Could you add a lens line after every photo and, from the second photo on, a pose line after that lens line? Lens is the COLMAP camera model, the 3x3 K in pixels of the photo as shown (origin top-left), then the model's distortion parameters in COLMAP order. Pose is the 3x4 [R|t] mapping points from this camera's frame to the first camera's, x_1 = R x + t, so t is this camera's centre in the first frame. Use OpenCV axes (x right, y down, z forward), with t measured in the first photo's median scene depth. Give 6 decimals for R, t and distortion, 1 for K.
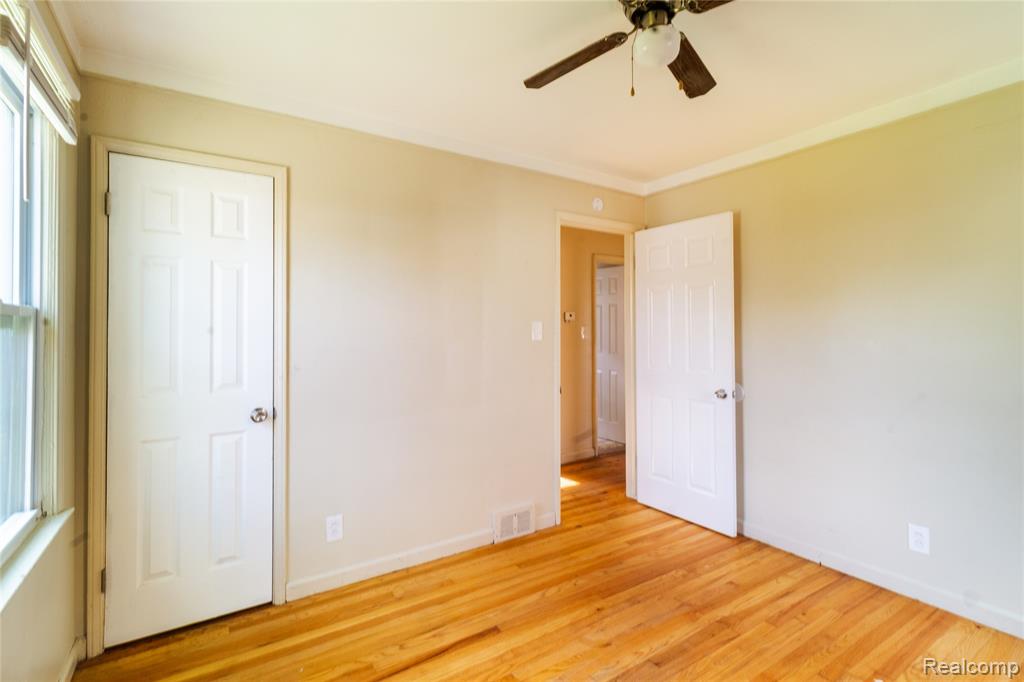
lens RADIAL K [[496.8, 0, 510.4], [0, 496.8, 332.0], [0, 0, 1]] dist [0.001740, 0.003271]
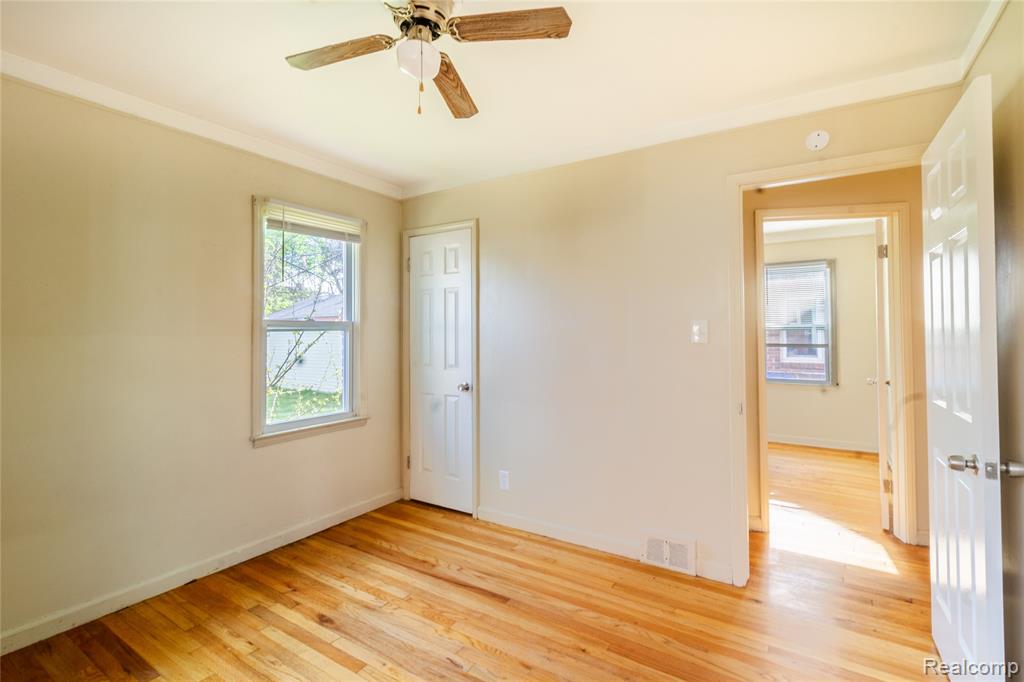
lens RADIAL K [[496.8, 0, 514.8], [0, 496.8, 331.5], [0, 0, 1]] dist [0.001740, 0.003271]
pose [[0.382039, 0.002282, -0.924144, 0.892507], [0.001205, 0.999995, 0.002967, -0.006680], [0.924146, -0.002248, 0.382034, 0.525964]]
